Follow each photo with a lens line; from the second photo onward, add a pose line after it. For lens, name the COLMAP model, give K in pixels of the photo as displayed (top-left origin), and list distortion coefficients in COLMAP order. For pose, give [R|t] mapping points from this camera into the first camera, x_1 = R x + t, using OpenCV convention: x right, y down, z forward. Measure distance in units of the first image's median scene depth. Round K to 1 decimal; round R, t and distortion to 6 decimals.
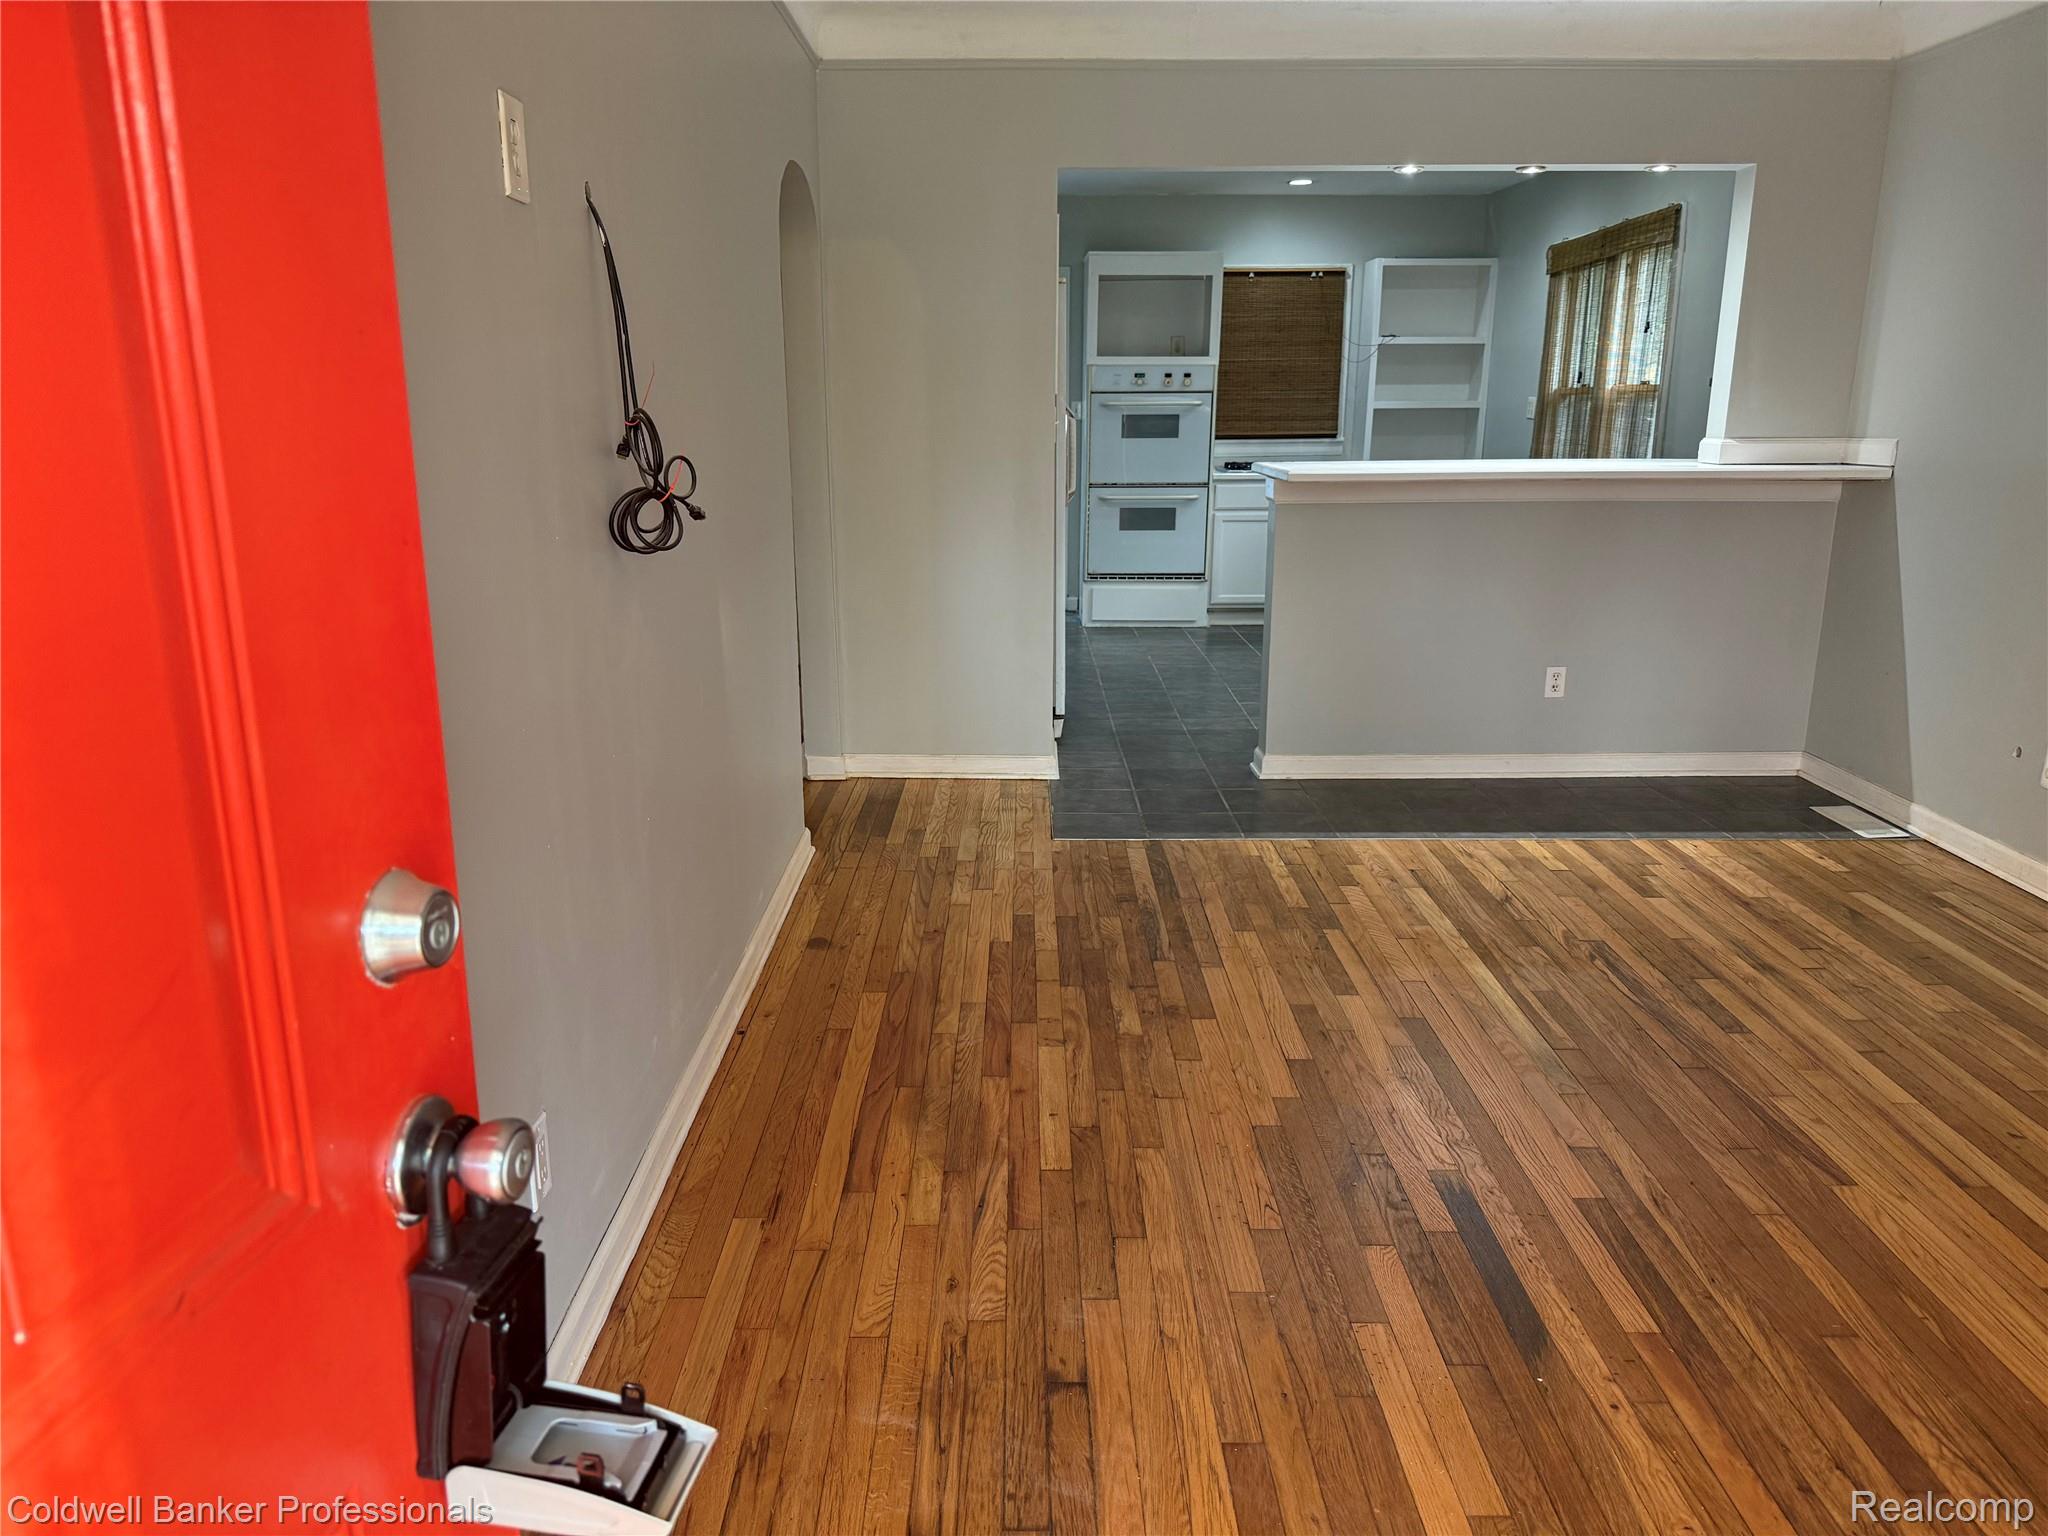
lens RADIAL K [[1438.4, 0, 1022.8], [0, 1438.4, 768.9], [0, 0, 1]] dist [0.066099, -0.066819]
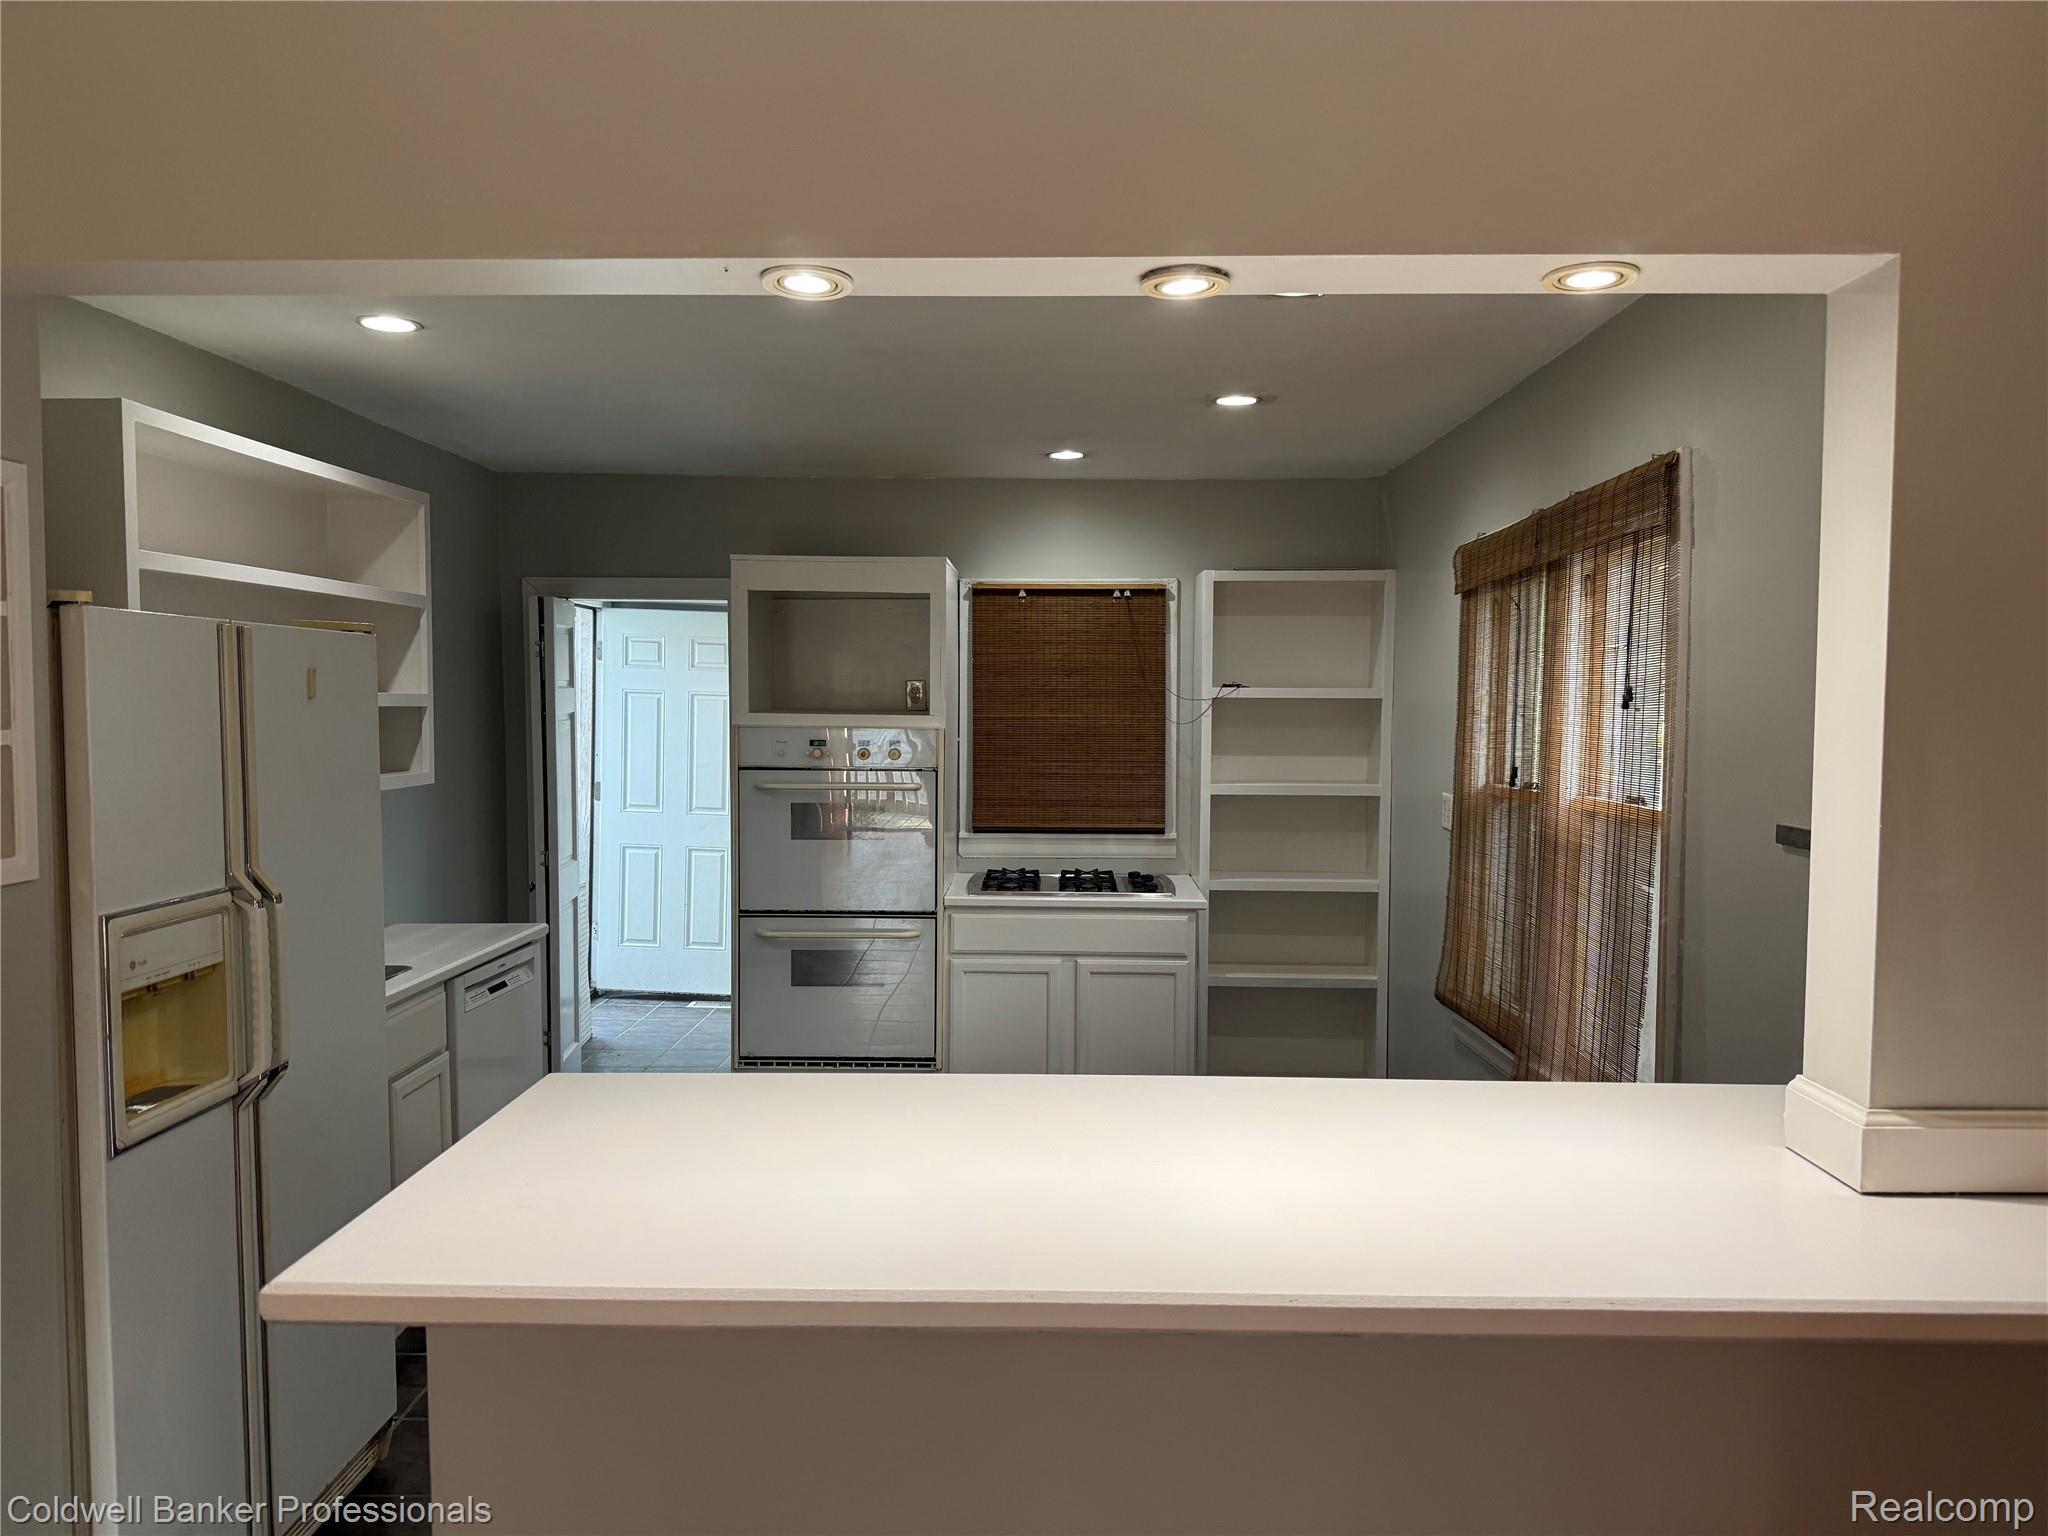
lens RADIAL K [[1277.1, 0, 1023.4], [0, 1277.1, 771.1], [0, 0, 1]] dist [-0.003426, -0.001818]
pose [[0.996899, 0.008180, -0.078259, 0.208530], [-0.023100, 0.981181, -0.191706, -0.153735], [0.075219, 0.192919, 0.978327, 0.458163]]
